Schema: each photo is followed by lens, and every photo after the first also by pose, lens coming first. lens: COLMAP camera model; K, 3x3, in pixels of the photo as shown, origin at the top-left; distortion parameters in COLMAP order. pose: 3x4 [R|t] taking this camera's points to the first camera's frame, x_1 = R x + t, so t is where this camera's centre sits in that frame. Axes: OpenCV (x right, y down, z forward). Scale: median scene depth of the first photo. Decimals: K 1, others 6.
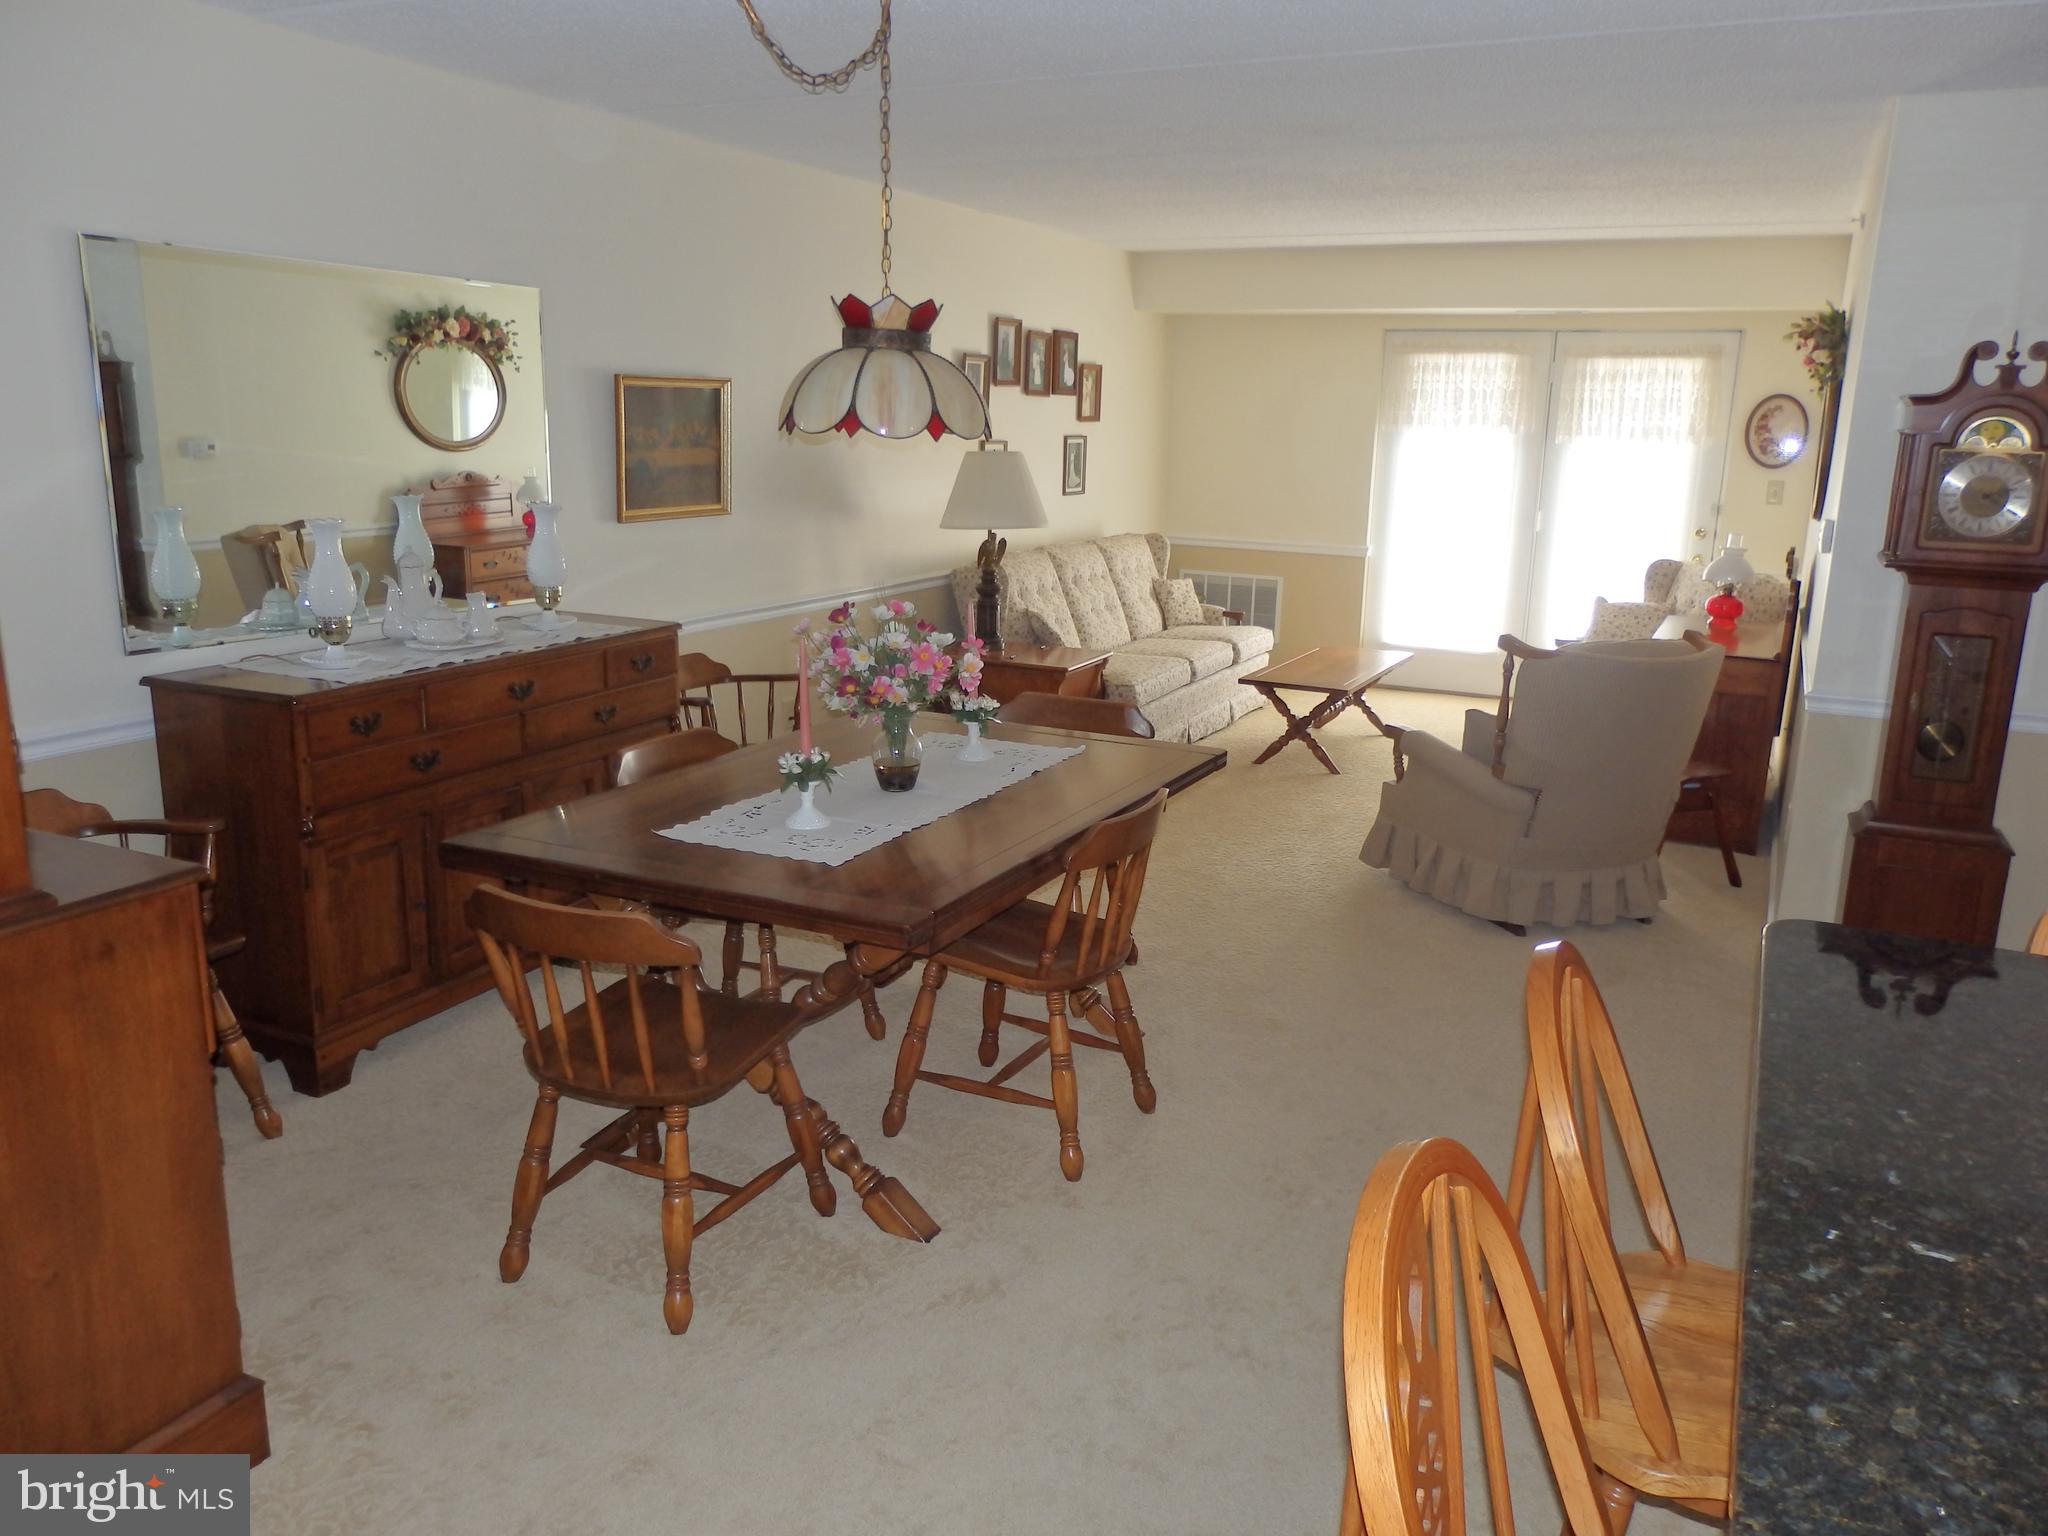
lens RADIAL K [[1516.9, 0, 1043.4], [0, 1516.9, 766.8], [0, 0, 1]] dist [-0.007463, 0.017655]
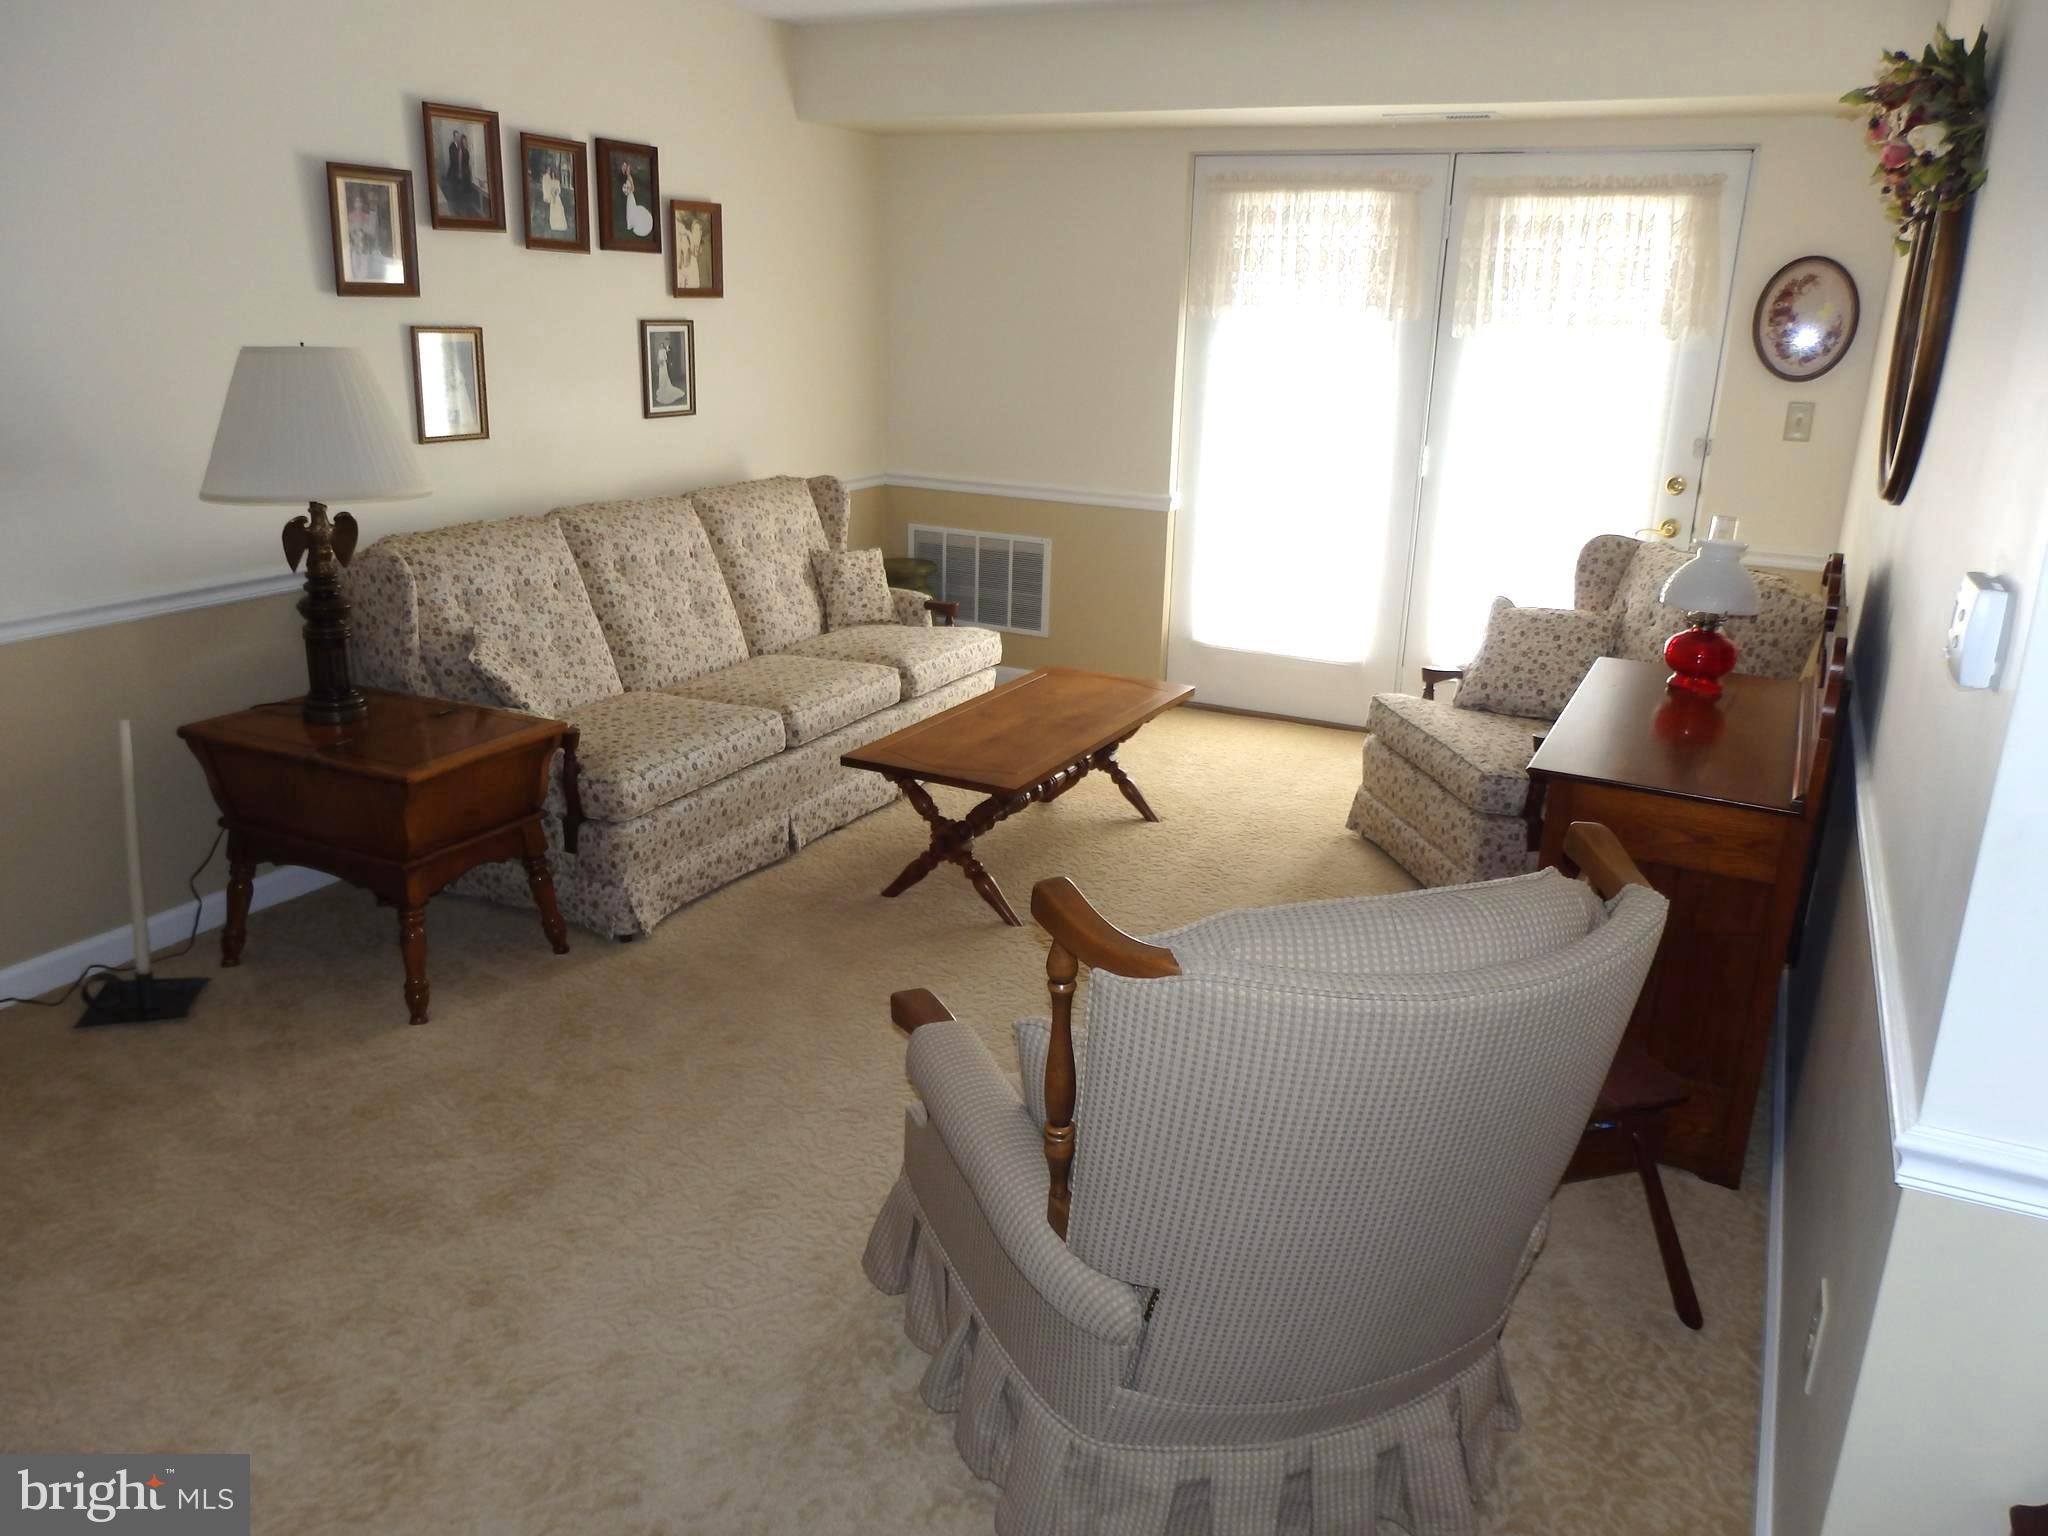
lens RADIAL K [[1516.9, 0, 1042.5], [0, 1516.9, 757.4], [0, 0, 1]] dist [-0.007463, 0.017655]
pose [[0.999979, 0.006480, -0.000744, 0.189135], [-0.006420, 0.997969, 0.063379, -0.087022], [0.001153, -0.063373, 0.997989, 0.402534]]
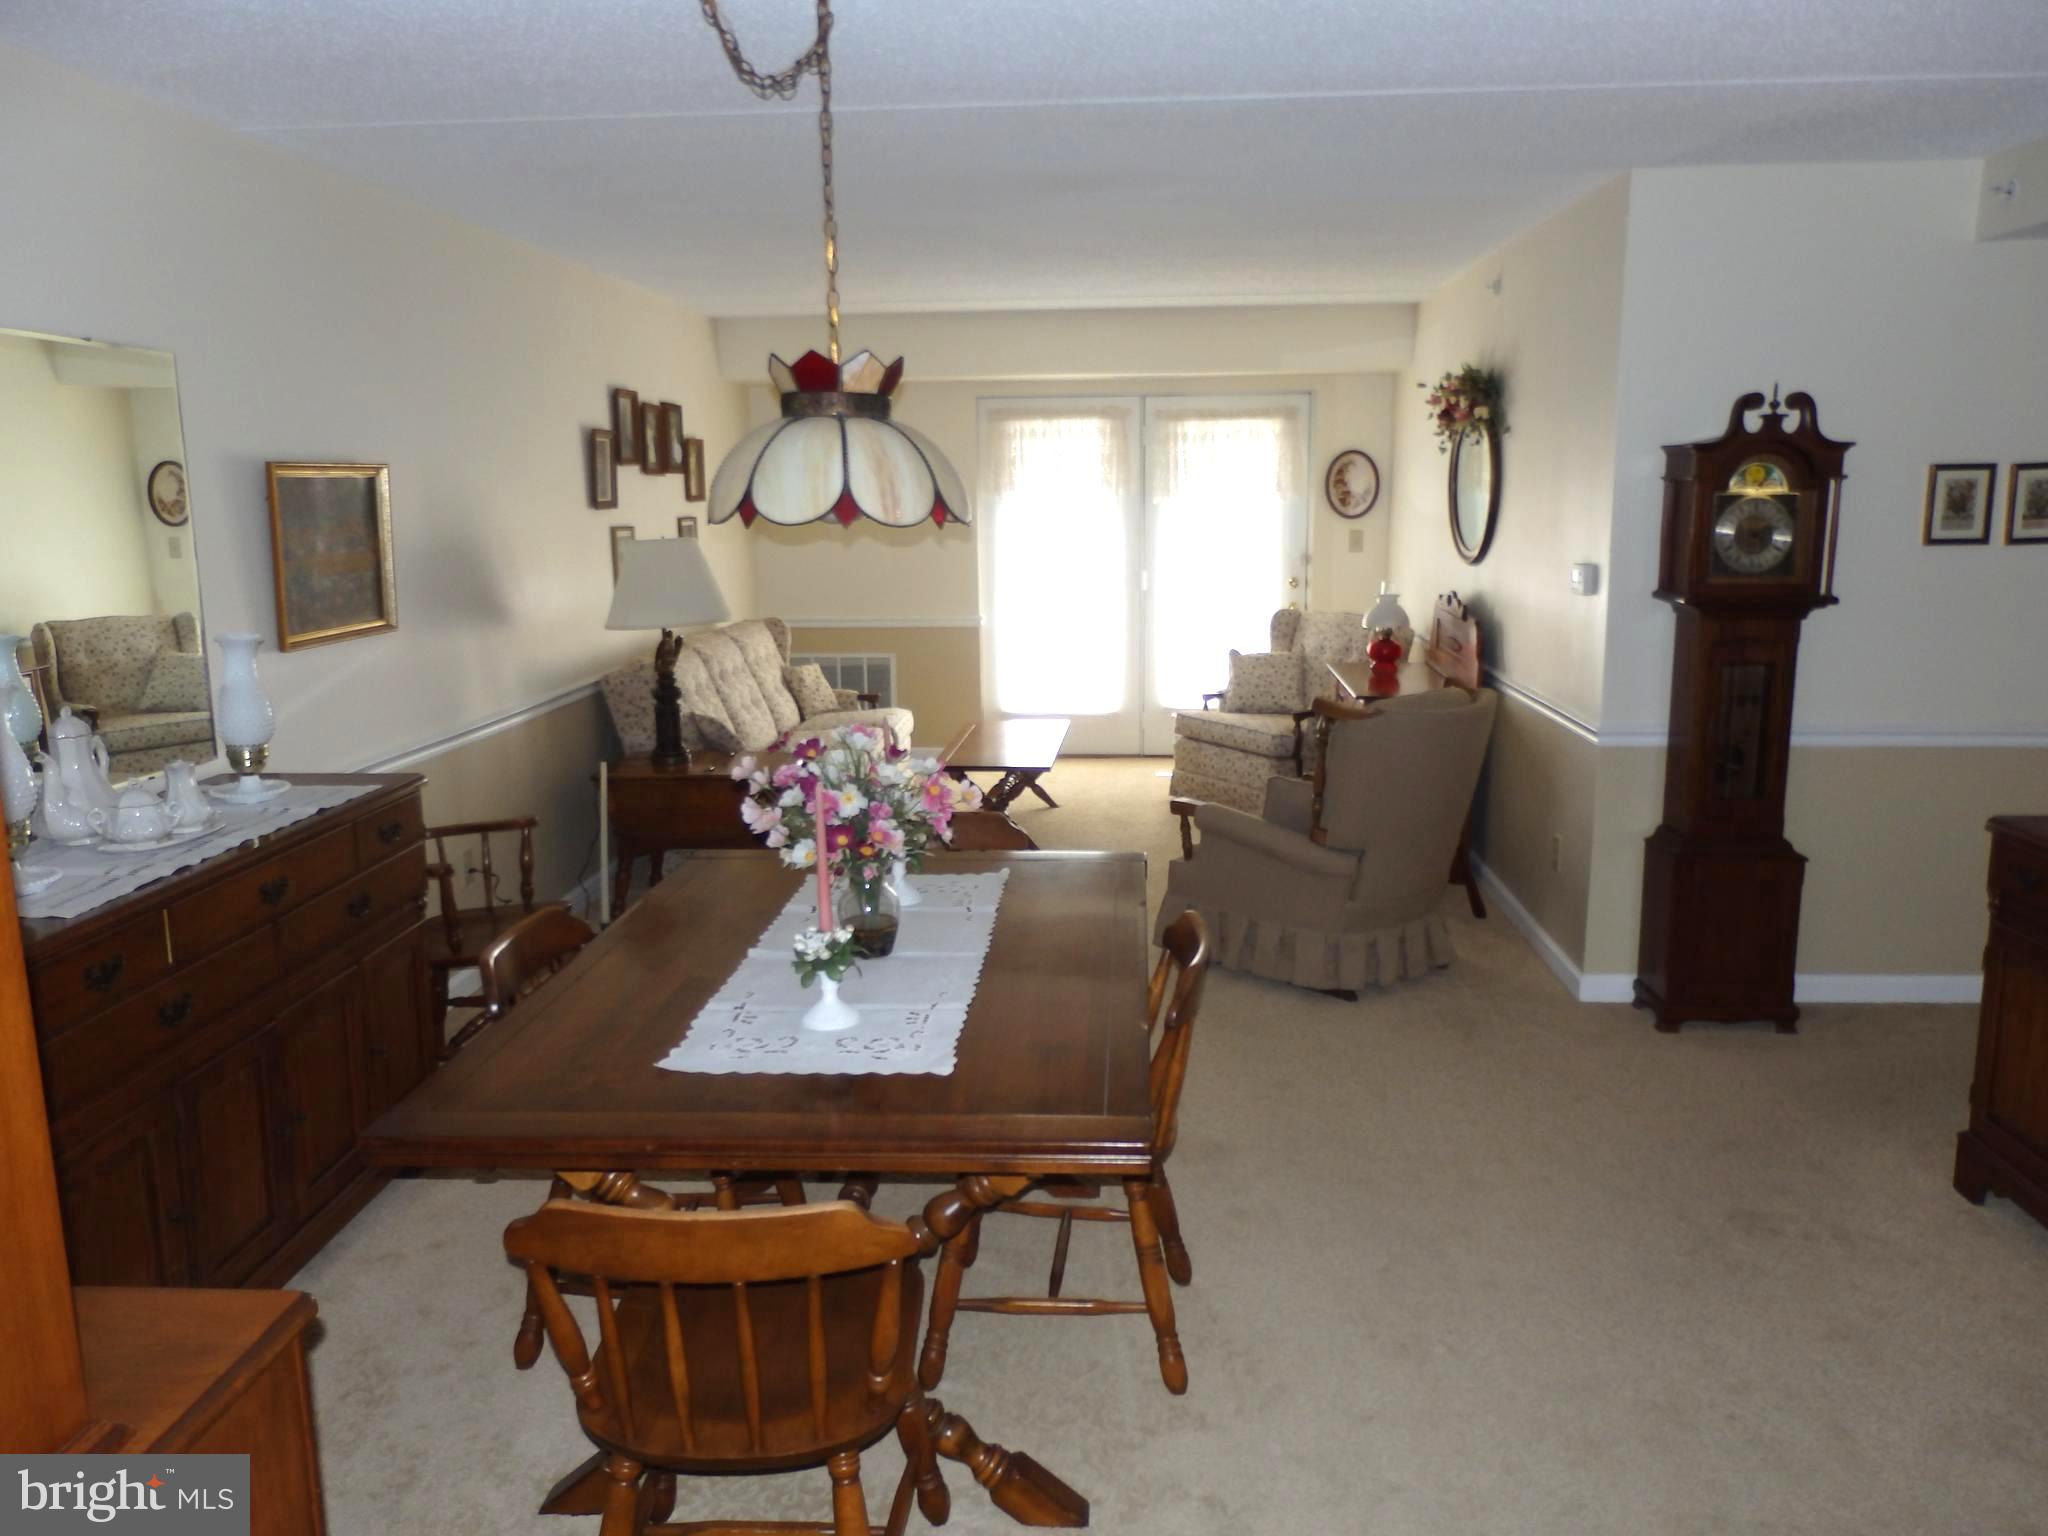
lens RADIAL K [[1516.9, 0, 1029.0], [0, 1516.9, 761.5], [0, 0, 1]] dist [-0.007463, 0.017655]
pose [[0.928365, -0.101272, 0.357607, -0.138078], [0.118709, 0.992560, -0.027087, -0.025955], [-0.352203, 0.067597, 0.933479, 0.096662]]
